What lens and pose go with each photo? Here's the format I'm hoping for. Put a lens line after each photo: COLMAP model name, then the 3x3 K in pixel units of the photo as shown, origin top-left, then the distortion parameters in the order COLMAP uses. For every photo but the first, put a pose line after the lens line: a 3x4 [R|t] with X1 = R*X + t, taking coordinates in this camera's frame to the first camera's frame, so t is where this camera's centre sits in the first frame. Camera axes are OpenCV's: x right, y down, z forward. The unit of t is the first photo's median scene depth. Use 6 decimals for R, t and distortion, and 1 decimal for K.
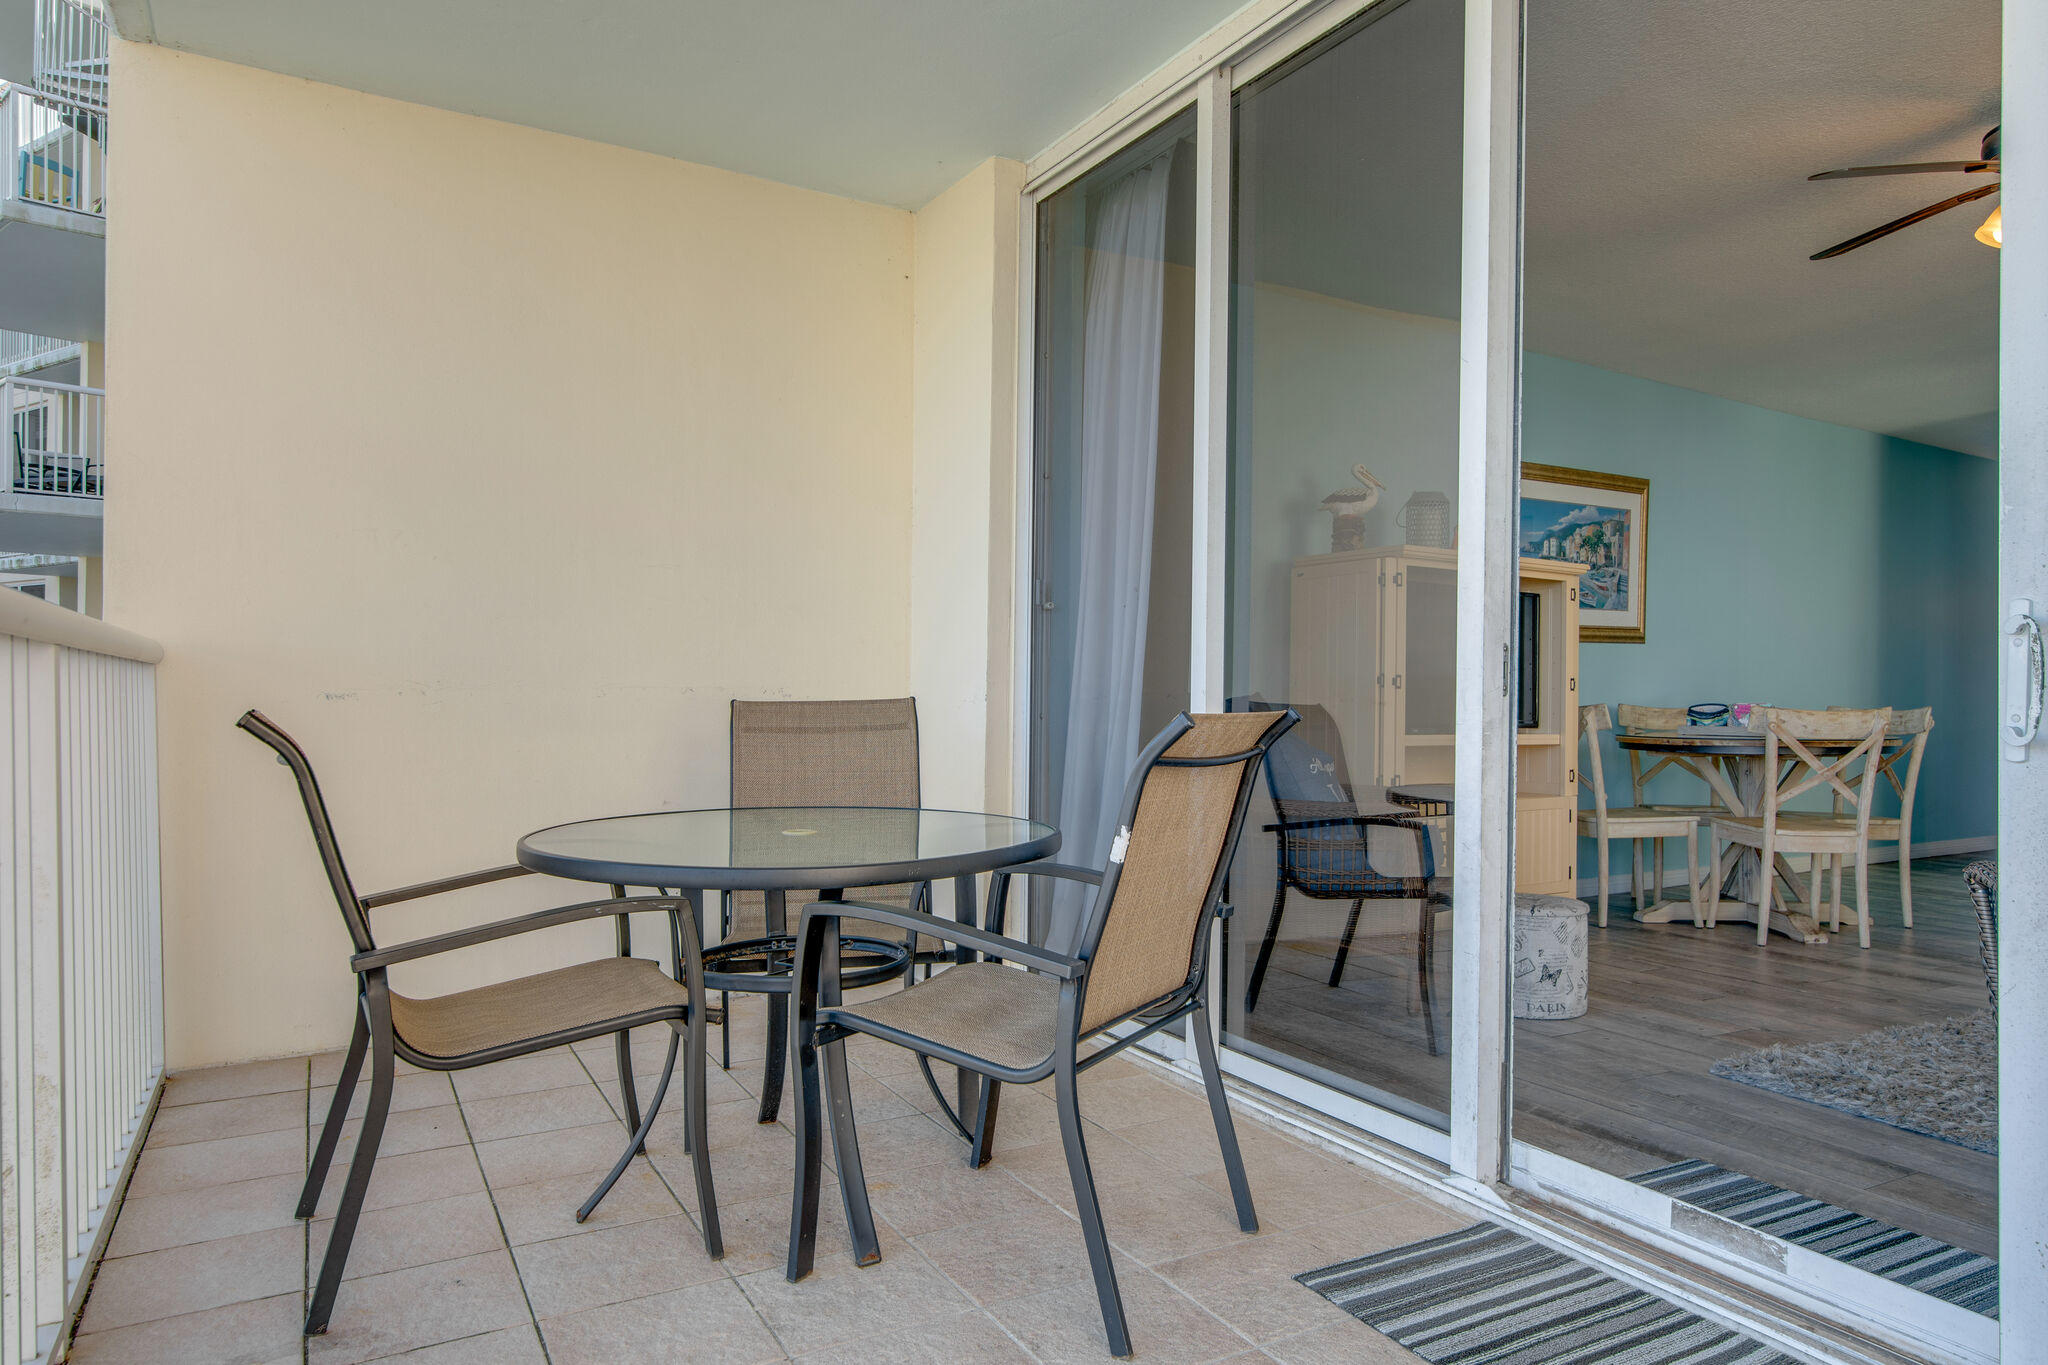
lens RADIAL K [[1298.1, 0, 1028.3], [0, 1298.1, 697.7], [0, 0, 1]] dist [-0.006555, -0.000775]
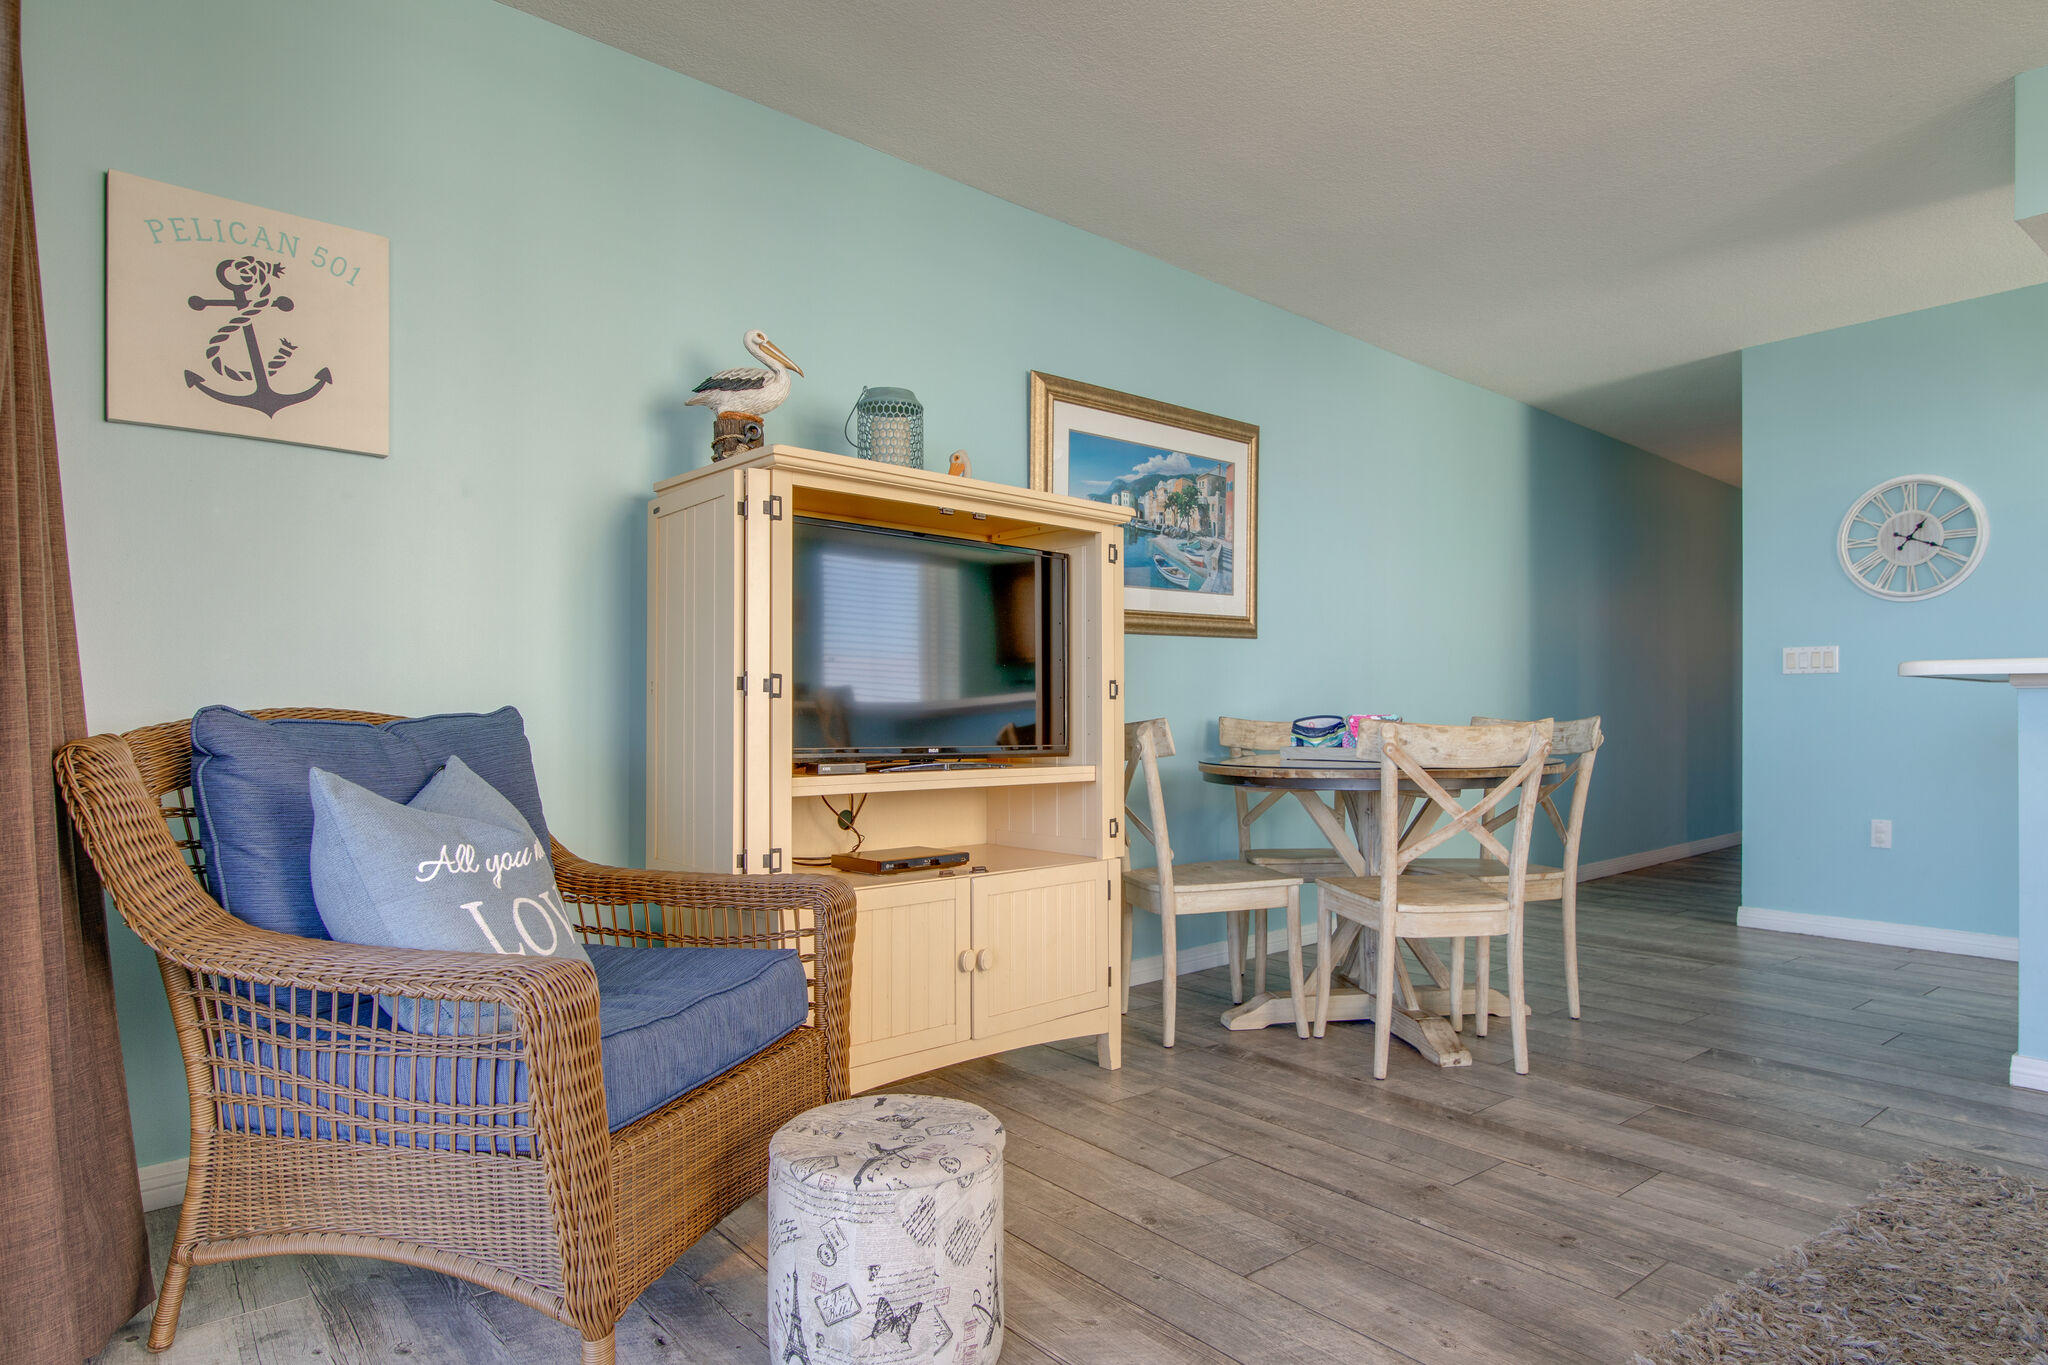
lens RADIAL K [[1152.5, 0, 1030.2], [0, 1152.5, 721.6], [0, 0, 1]] dist [-0.001117, -0.001573]
pose [[0.984623, -0.013564, 0.174165, 0.265455], [0.012356, 0.999892, 0.008016, 0.000803], [-0.174255, -0.005741, 0.984684, 0.412702]]
